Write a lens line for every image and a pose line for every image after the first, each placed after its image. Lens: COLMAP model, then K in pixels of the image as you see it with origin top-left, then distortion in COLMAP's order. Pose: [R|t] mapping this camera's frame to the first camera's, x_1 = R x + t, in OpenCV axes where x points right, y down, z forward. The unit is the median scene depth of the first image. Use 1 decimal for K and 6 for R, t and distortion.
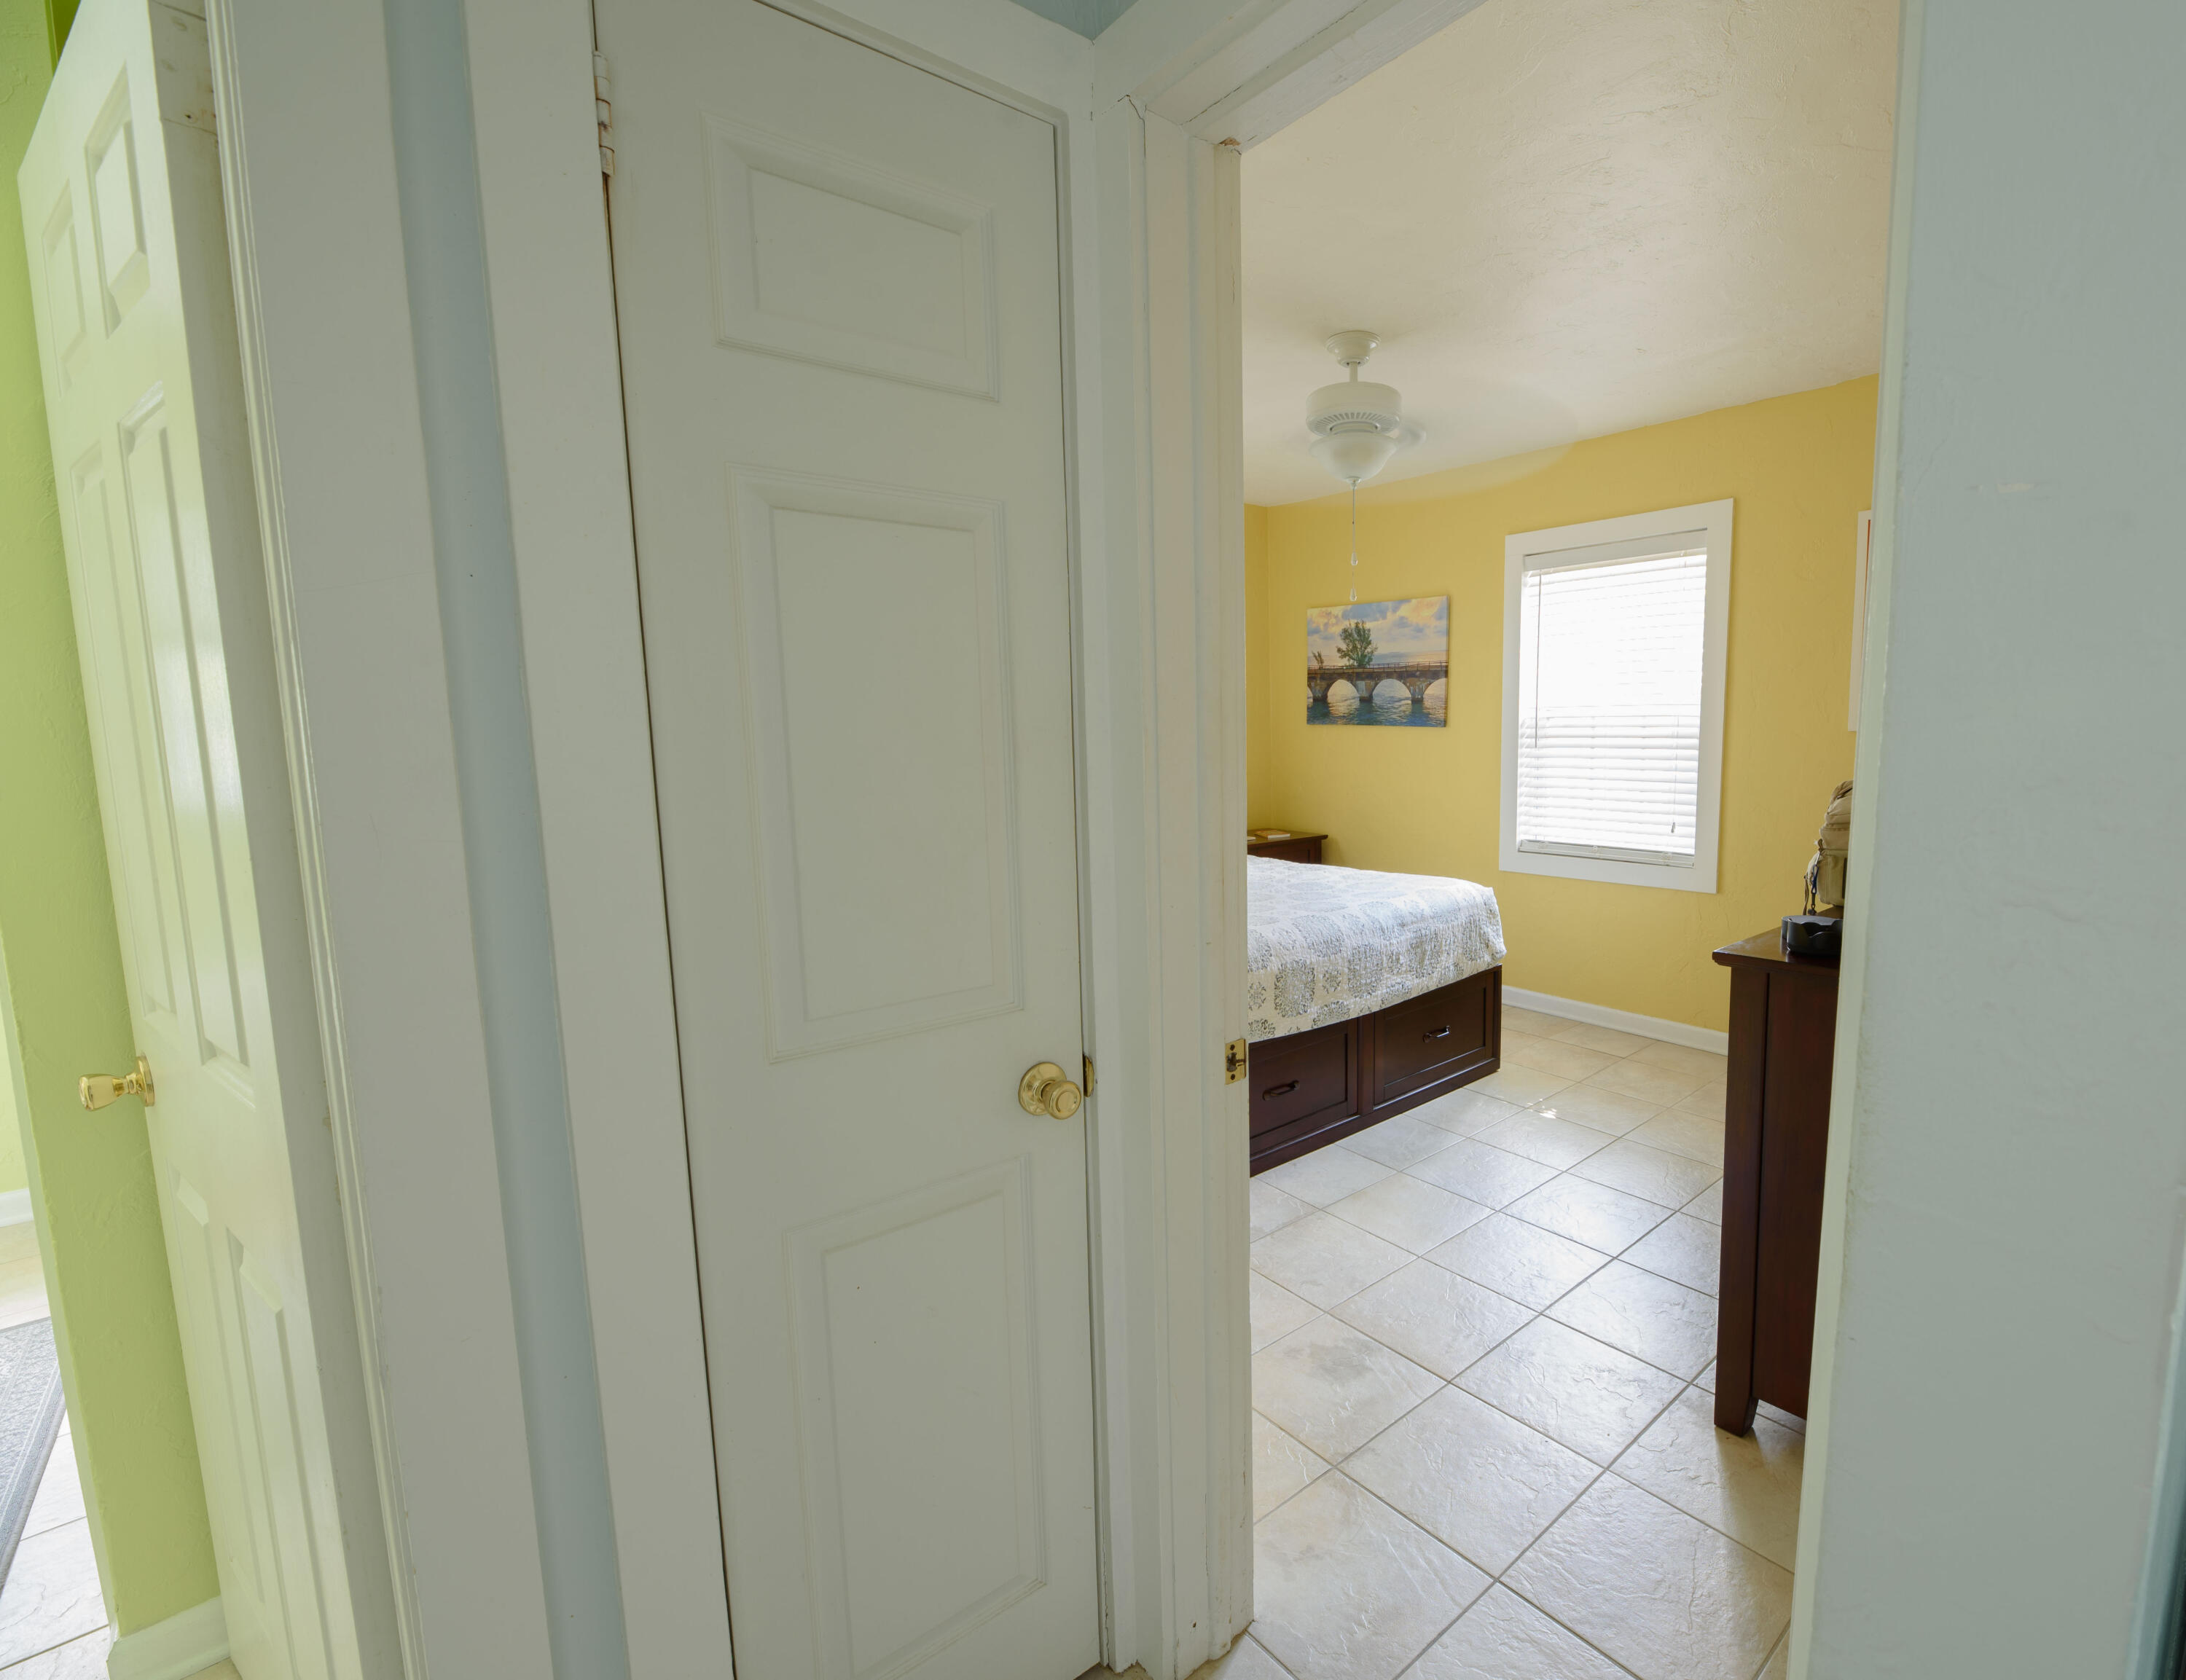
lens RADIAL K [[1014.1, 0, 1256.5], [0, 1014.1, 845.0], [0, 0, 1]] dist [-0.000655, -0.000061]
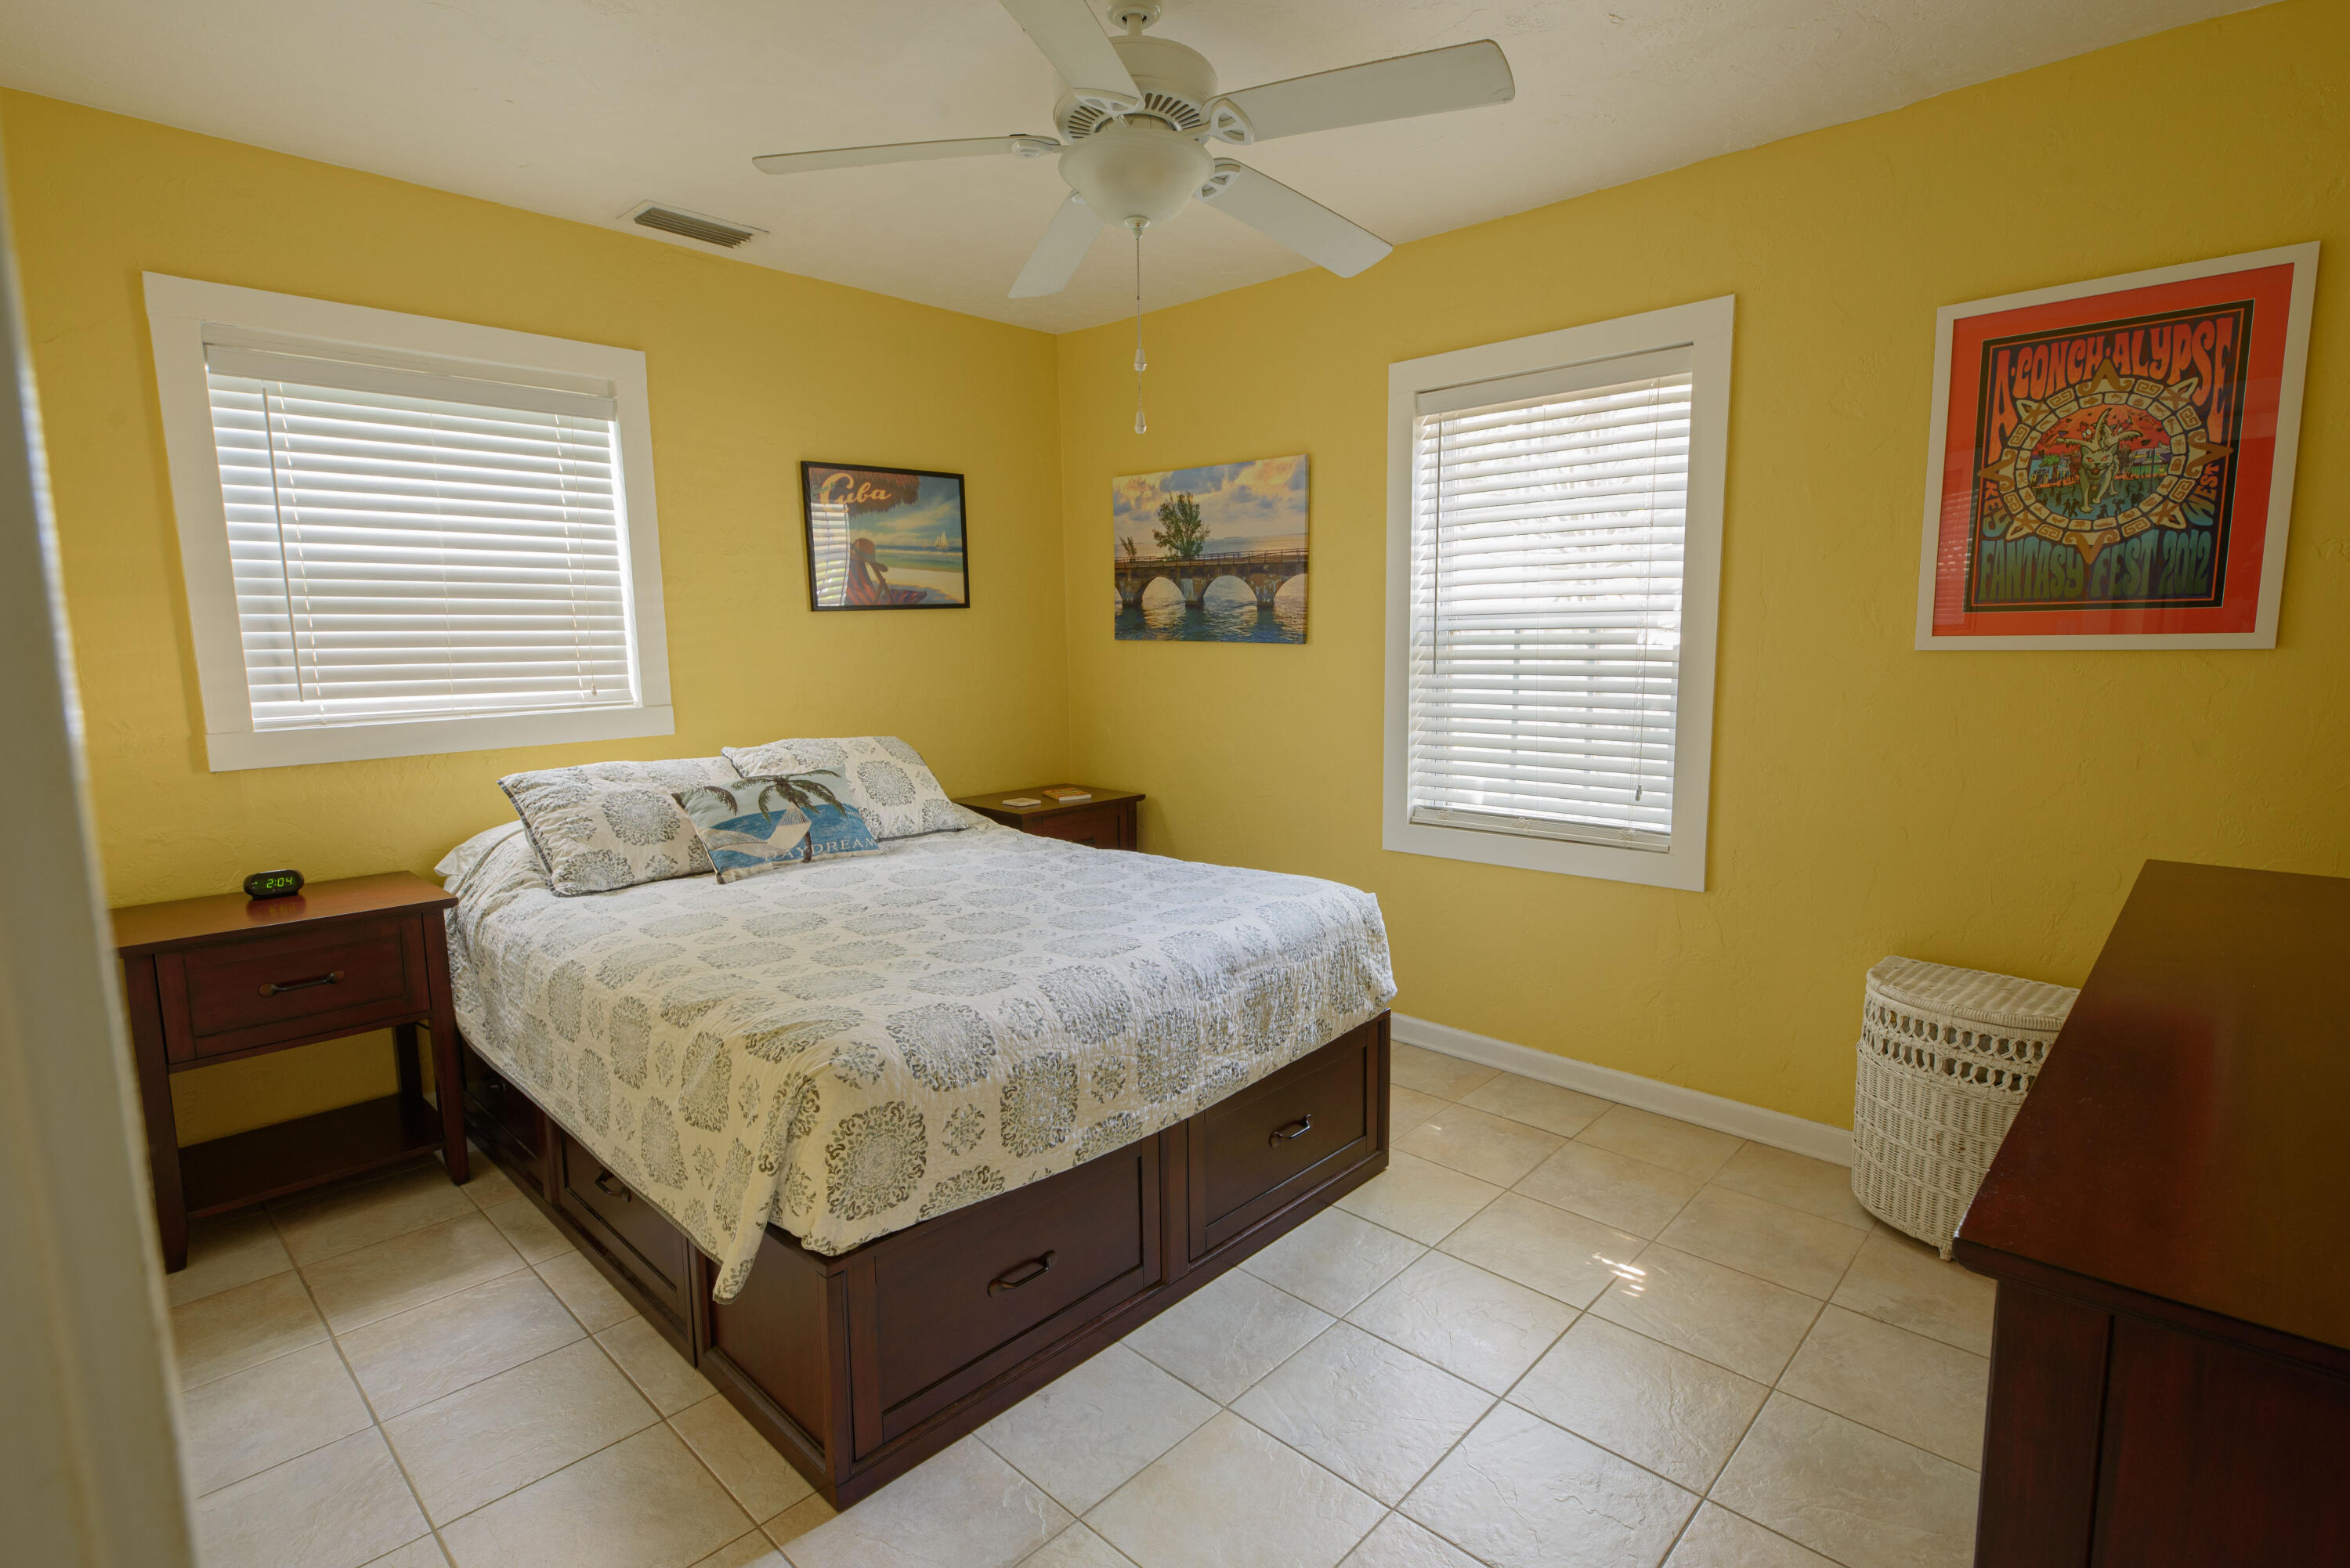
lens RADIAL K [[1132.9, 0, 1172.7], [0, 1132.9, 782.8], [0, 0, 1]] dist [-0.001015, -0.000075]
pose [[0.998261, -0.009851, 0.058122, 0.053546], [0.009267, 0.999904, 0.010302, -0.032334], [-0.058218, -0.009746, 0.998256, 0.246915]]
